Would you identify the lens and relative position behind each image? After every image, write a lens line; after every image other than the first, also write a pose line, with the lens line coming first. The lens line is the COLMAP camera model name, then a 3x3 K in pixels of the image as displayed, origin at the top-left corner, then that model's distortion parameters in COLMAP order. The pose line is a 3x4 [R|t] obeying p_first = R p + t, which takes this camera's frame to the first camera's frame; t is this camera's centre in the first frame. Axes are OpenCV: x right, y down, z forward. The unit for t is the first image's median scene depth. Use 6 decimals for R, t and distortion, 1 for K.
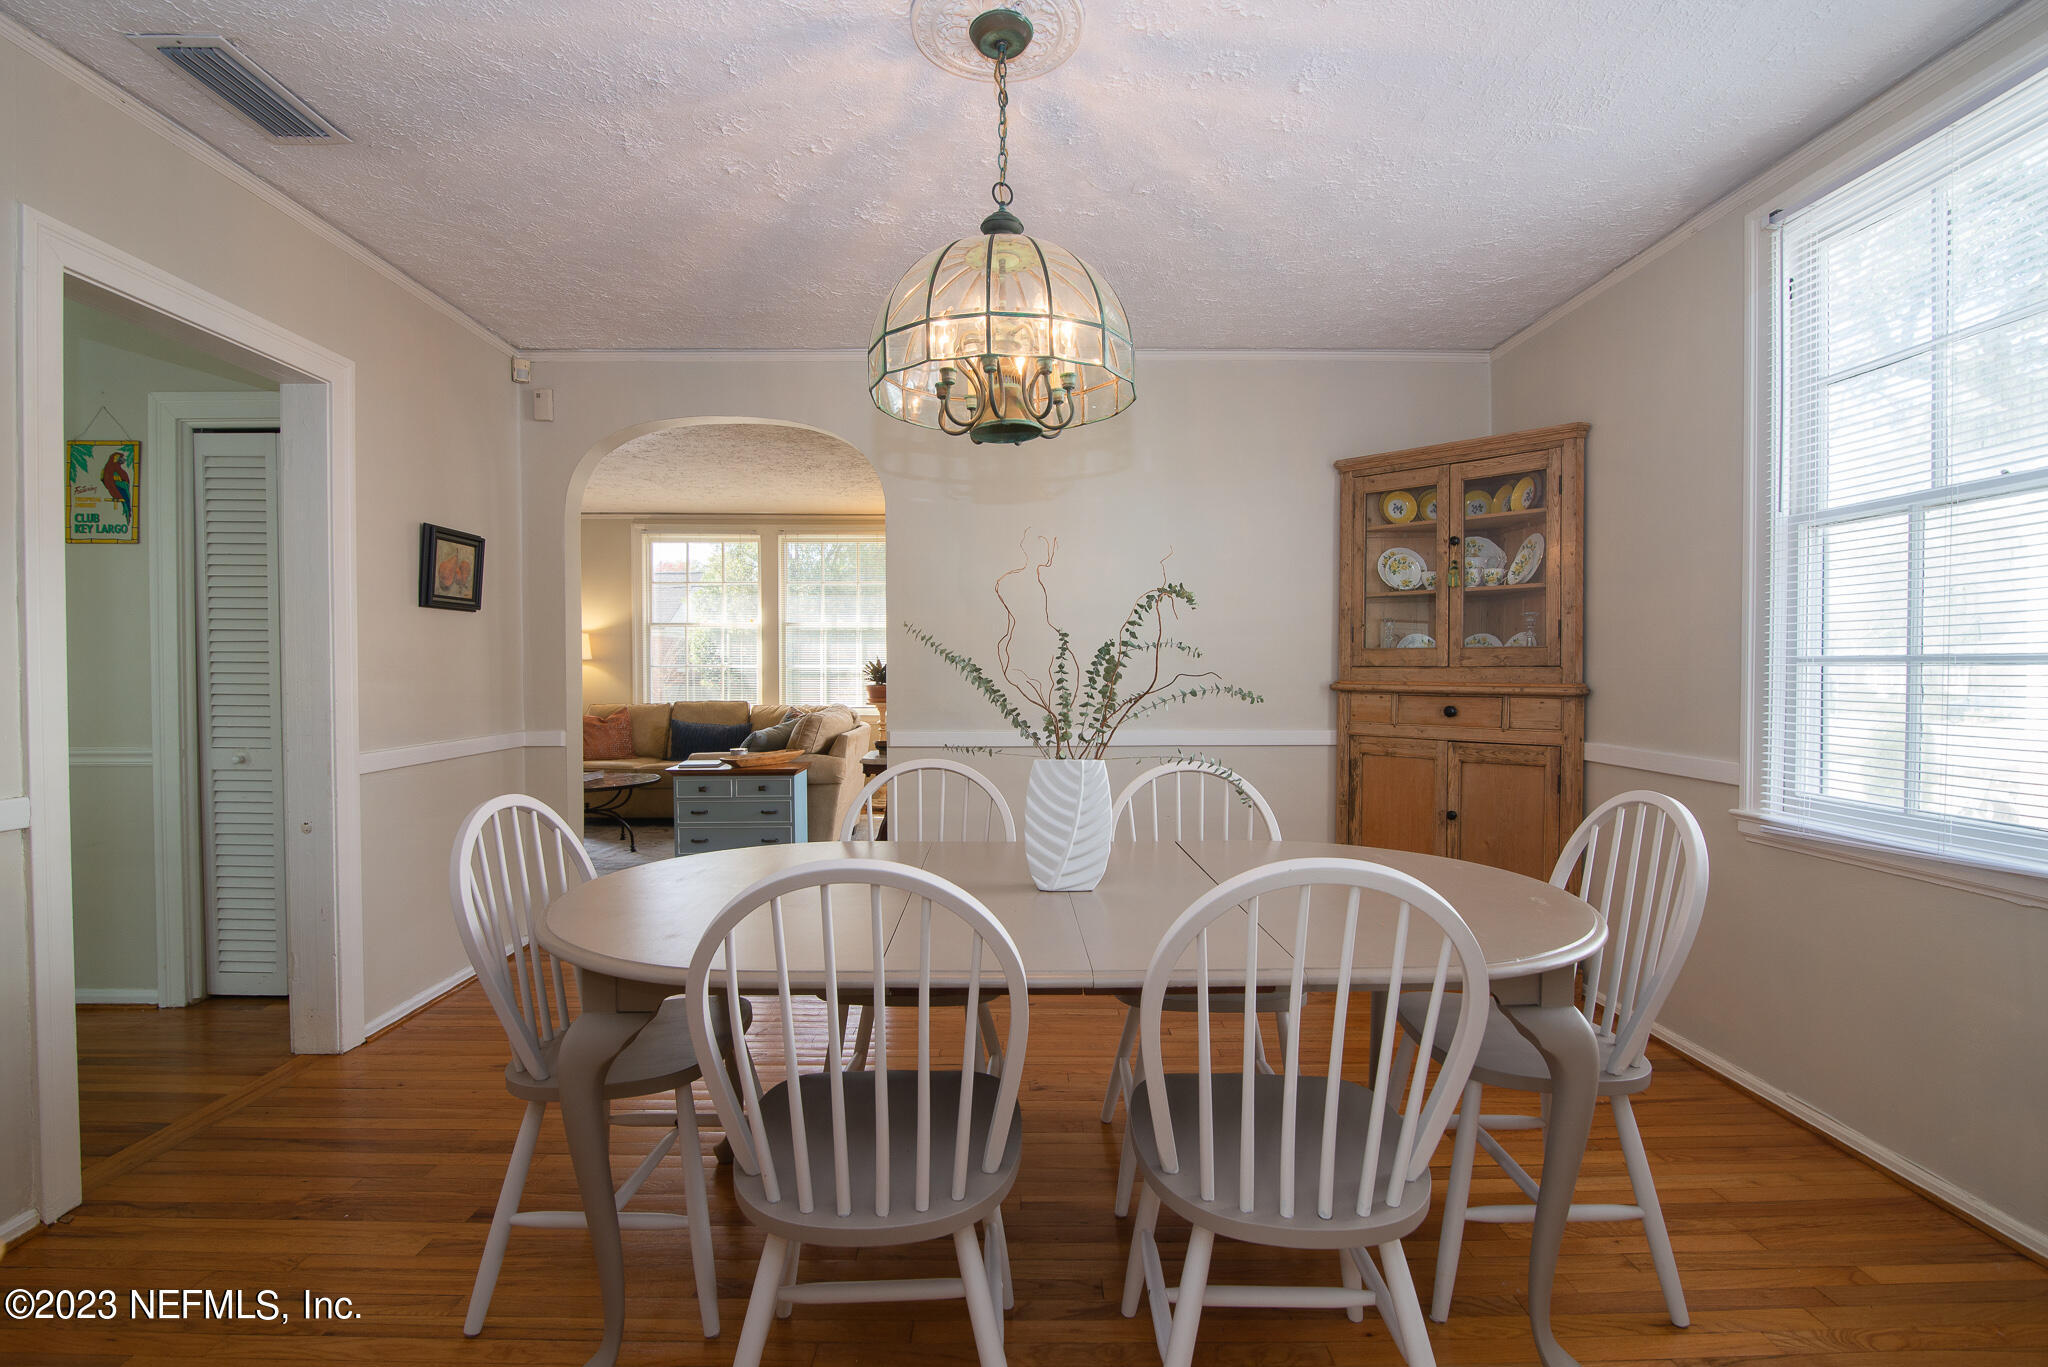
lens RADIAL K [[946.9, 0, 1011.5], [0, 946.9, 682.7], [0, 0, 1]] dist [-0.003908, -0.000973]
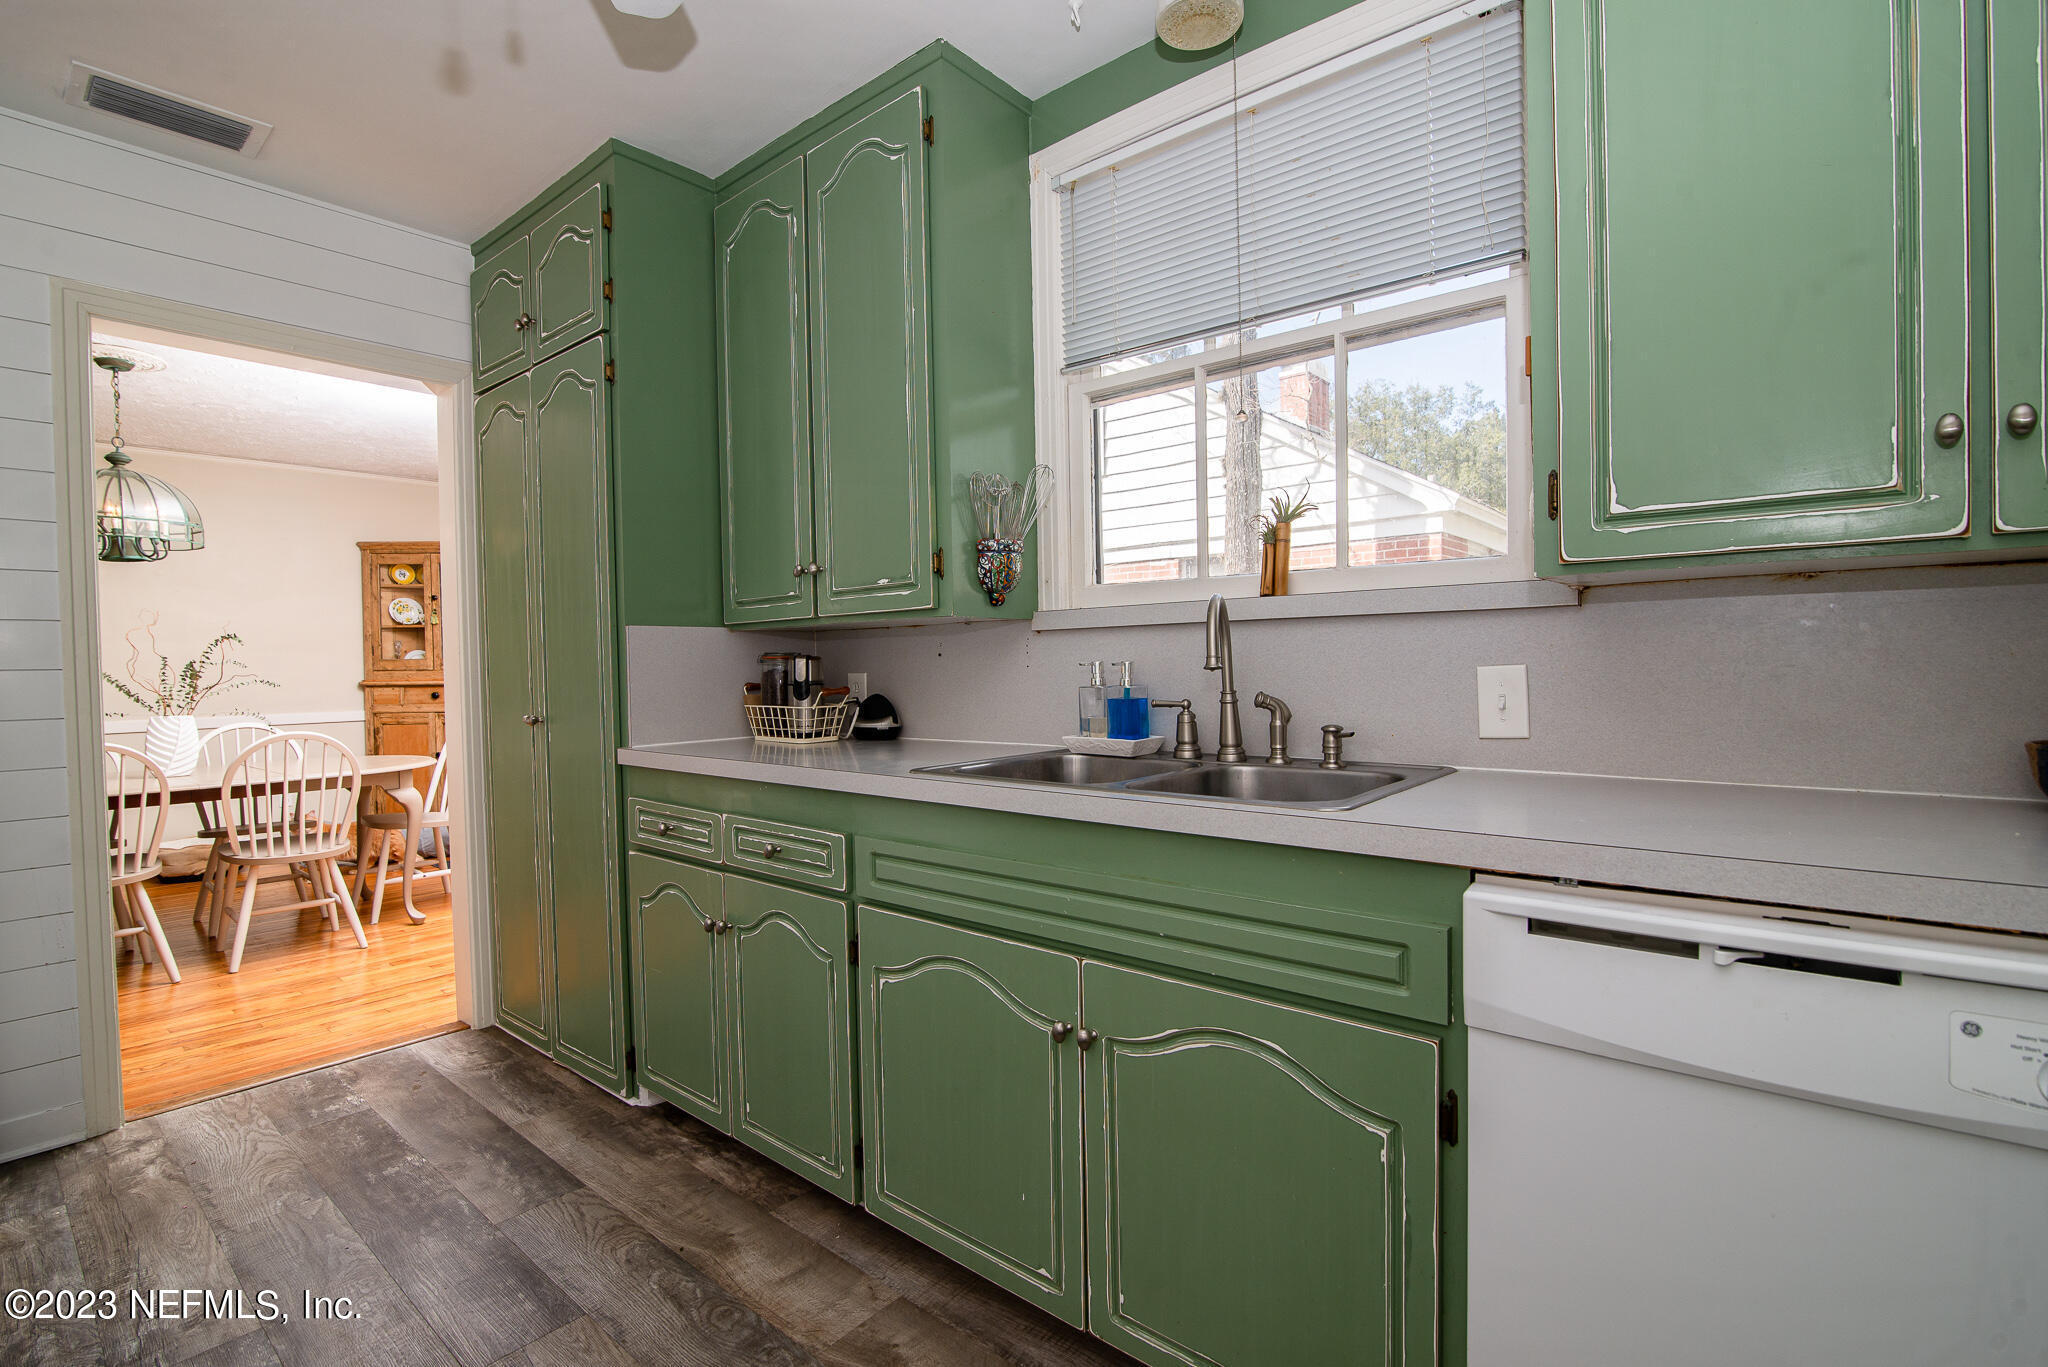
lens RADIAL K [[946.9, 0, 1011.5], [0, 946.9, 682.7], [0, 0, 1]] dist [-0.003908, -0.000973]
pose [[0.654582, -0.024686, 0.755588, -0.161266], [0.026238, 0.999606, 0.009928, 0.017504], [-0.755536, 0.013327, 0.654972, -0.970132]]
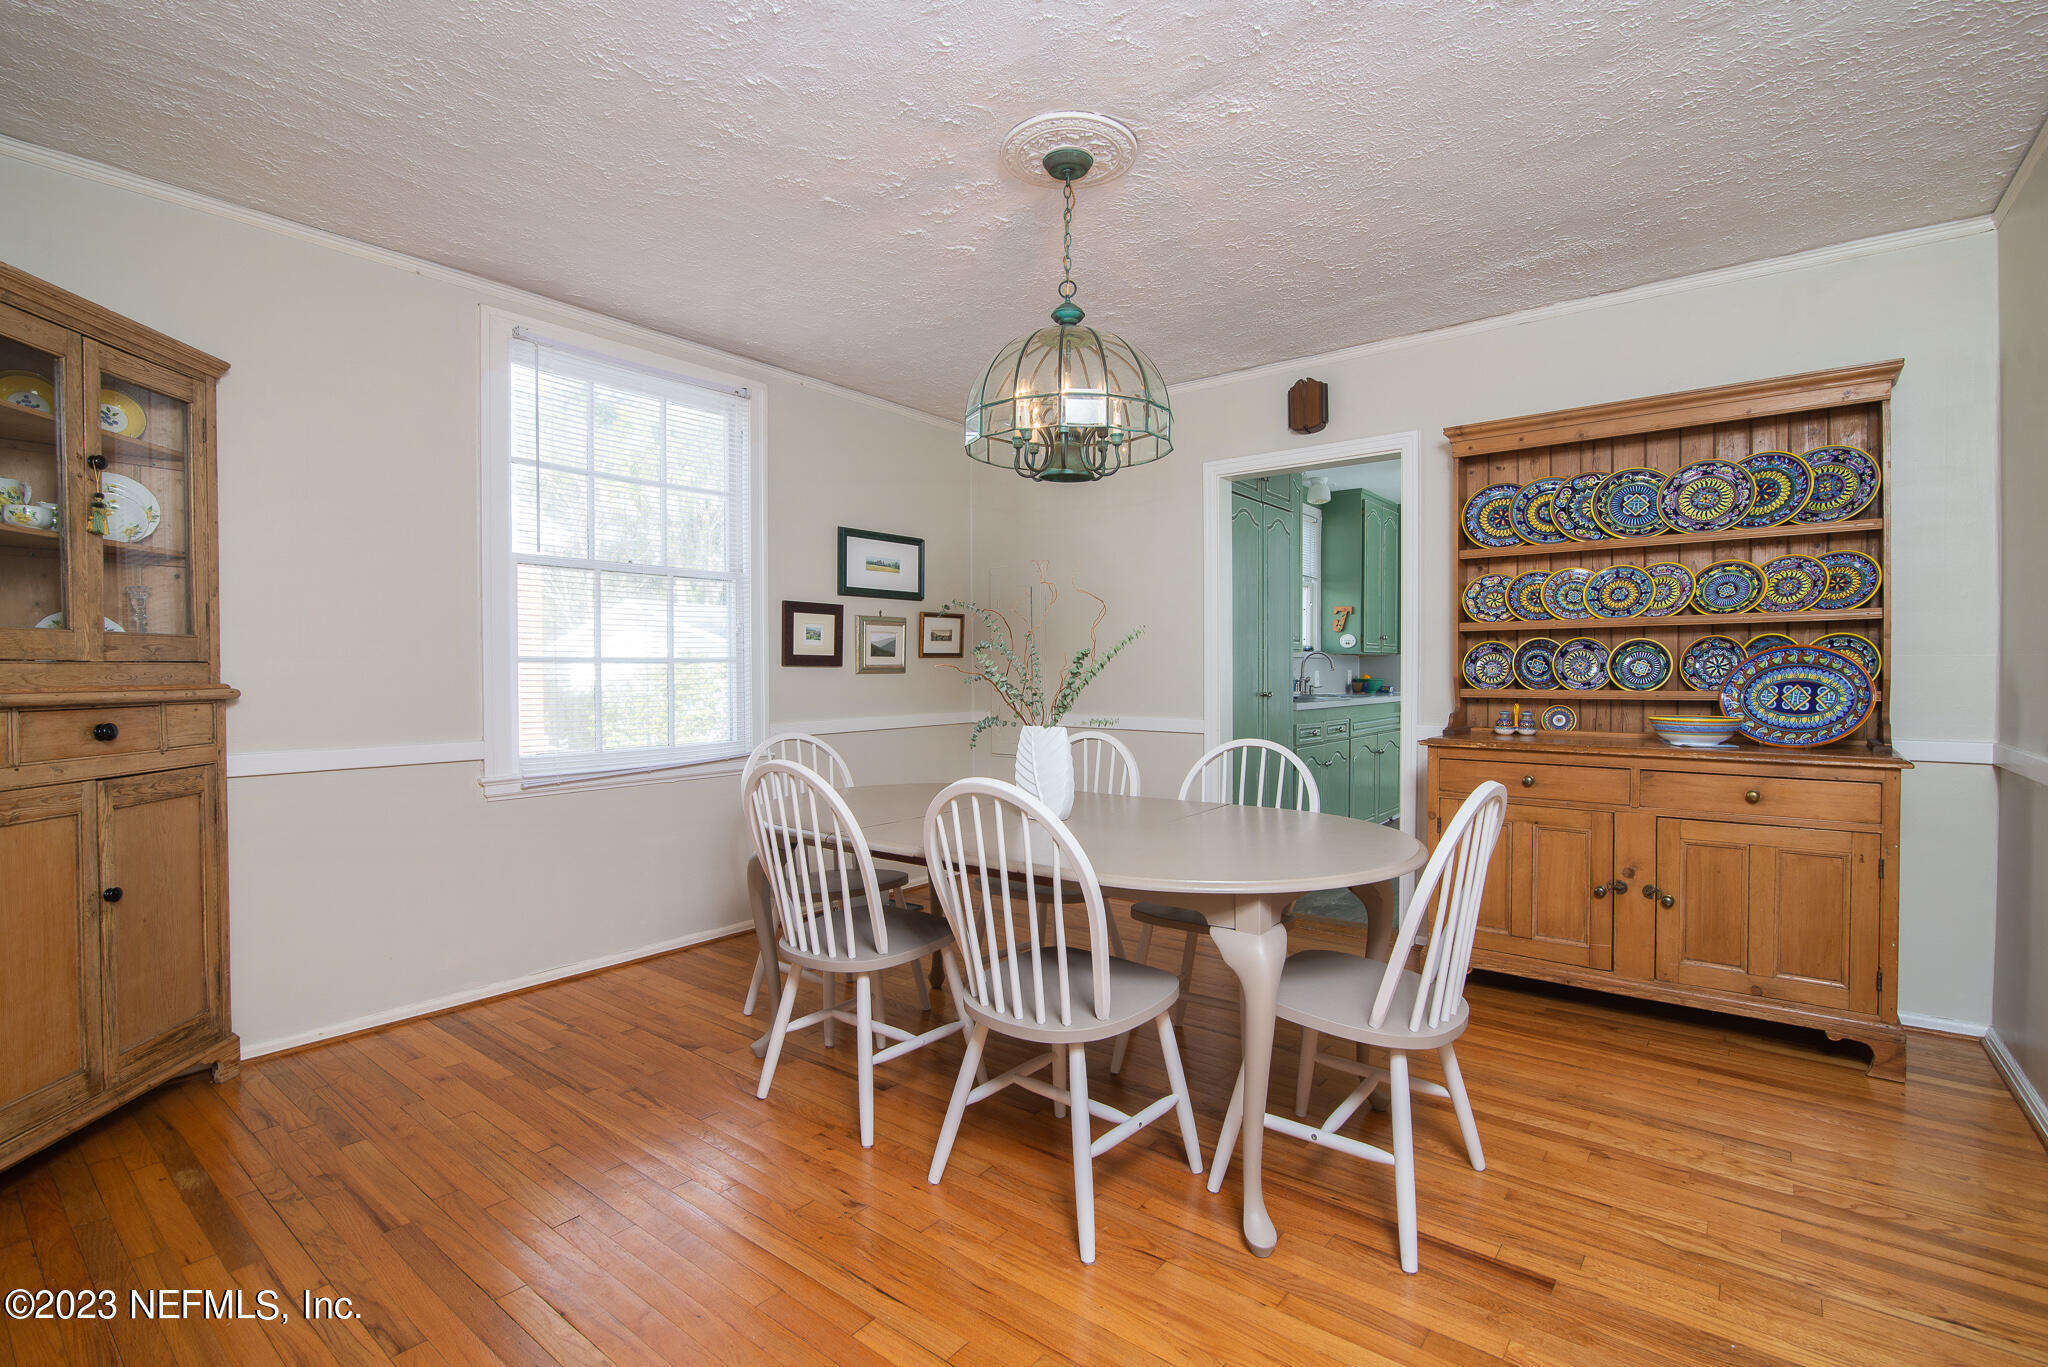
lens RADIAL K [[946.9, 0, 1011.5], [0, 946.9, 682.7], [0, 0, 1]] dist [-0.003908, -0.000973]
pose [[-0.772951, -0.009127, 0.634400, -0.412472], [0.011298, 0.999540, 0.028145, -0.013802], [-0.634365, 0.028922, -0.772492, 1.131091]]
